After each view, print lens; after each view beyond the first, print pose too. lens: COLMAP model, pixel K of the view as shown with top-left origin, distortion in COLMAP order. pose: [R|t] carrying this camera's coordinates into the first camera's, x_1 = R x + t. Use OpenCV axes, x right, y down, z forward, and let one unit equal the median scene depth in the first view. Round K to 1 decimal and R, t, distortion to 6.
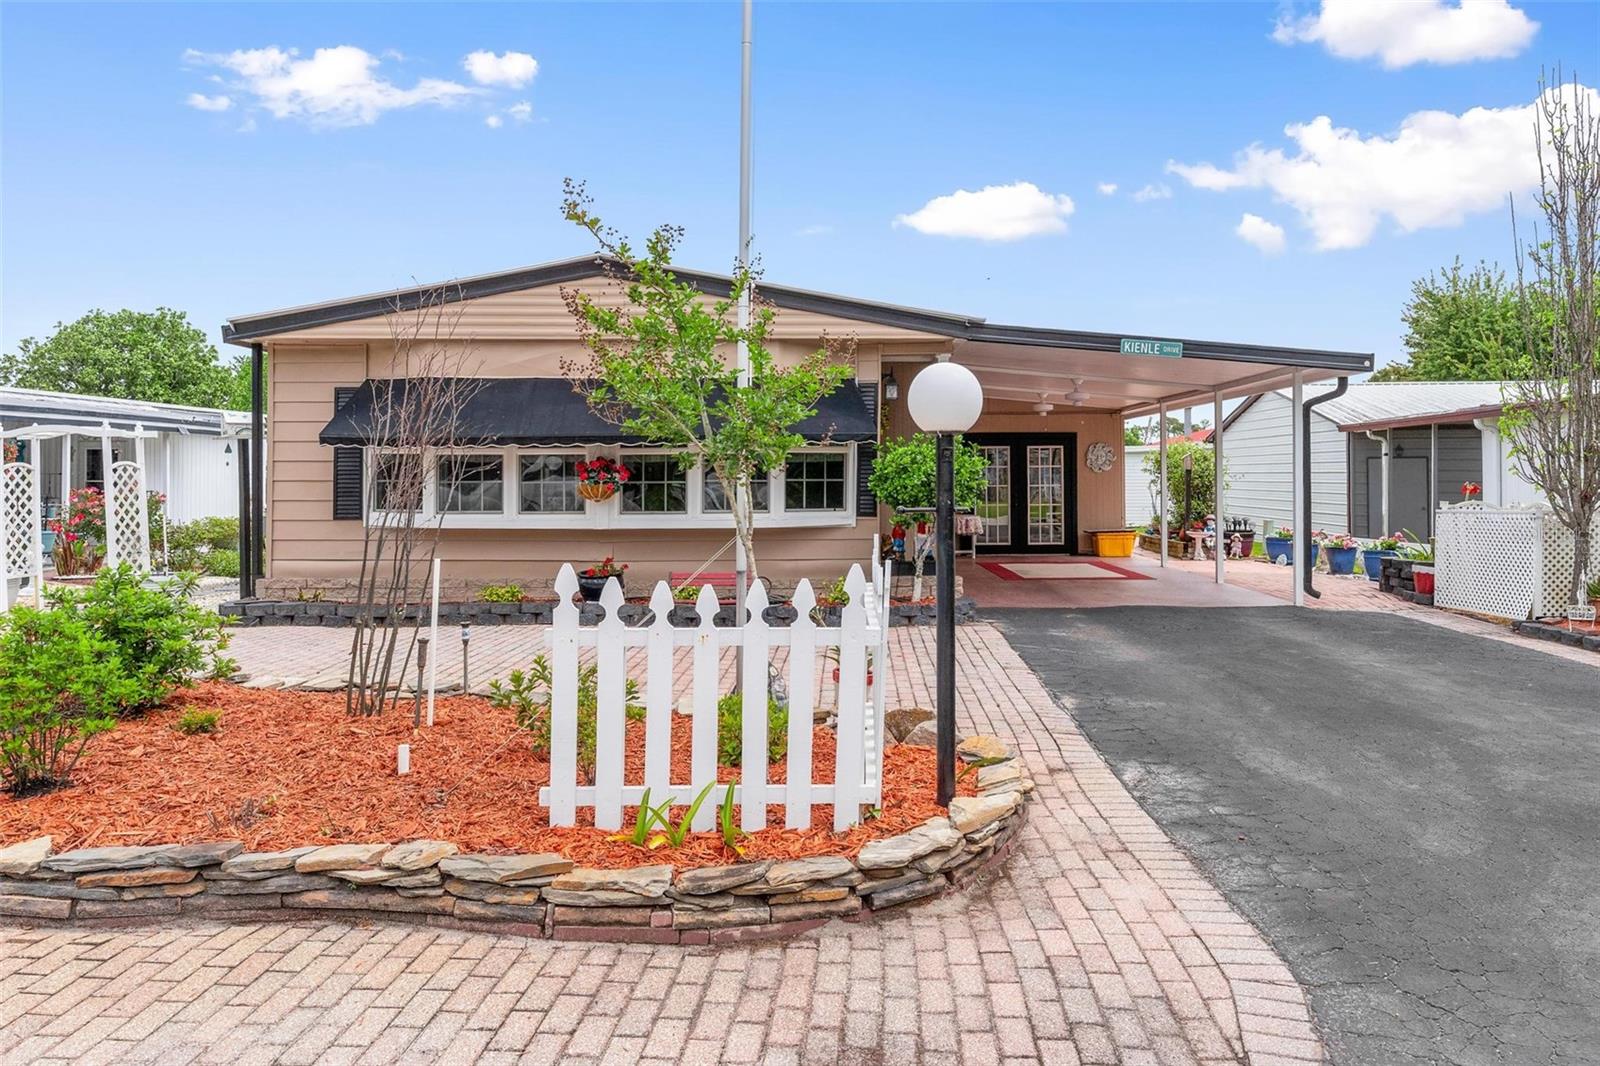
lens RADIAL K [[998.3, 0, 802.4], [0, 998.3, 454.5], [0, 0, 1]] dist [-0.002334, -0.000947]
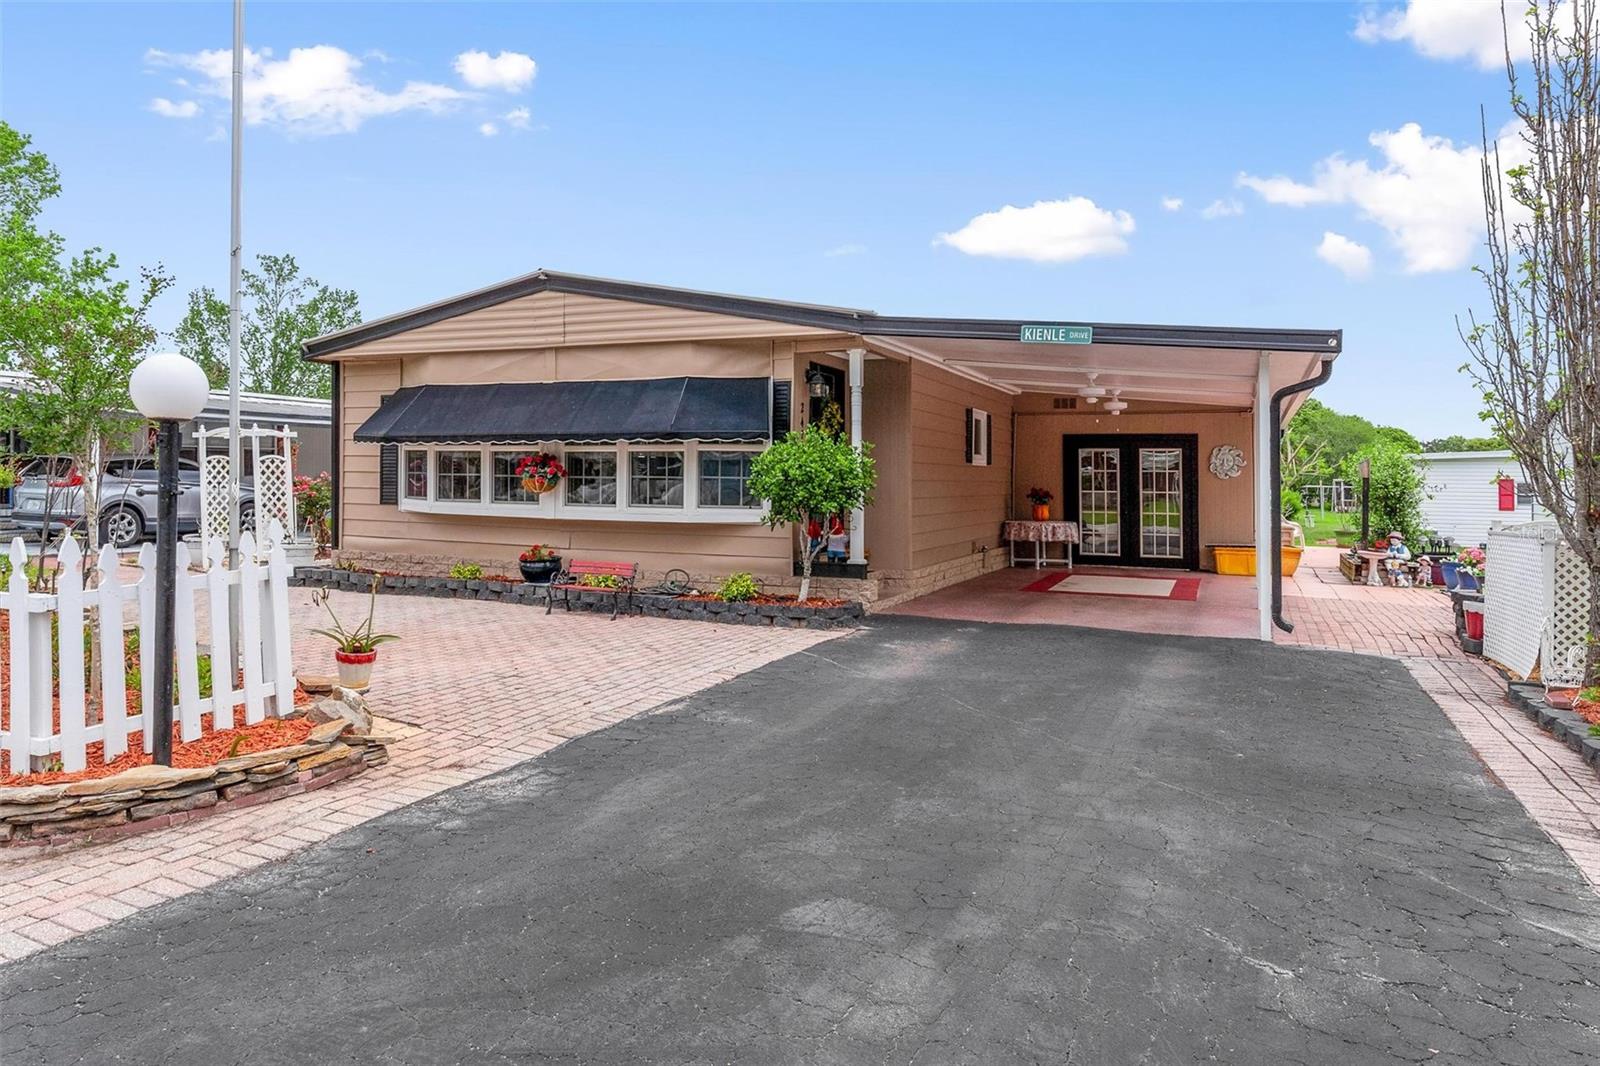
lens RADIAL K [[945.7, 0, 798.4], [0, 945.7, 472.9], [0, 0, 1]] dist [-0.005391, 0.000027]
pose [[0.922266, 0.014842, -0.386270, 0.448860], [-0.009355, 0.999827, 0.016082, 0.004354], [0.386442, -0.011218, 0.922246, 0.133093]]
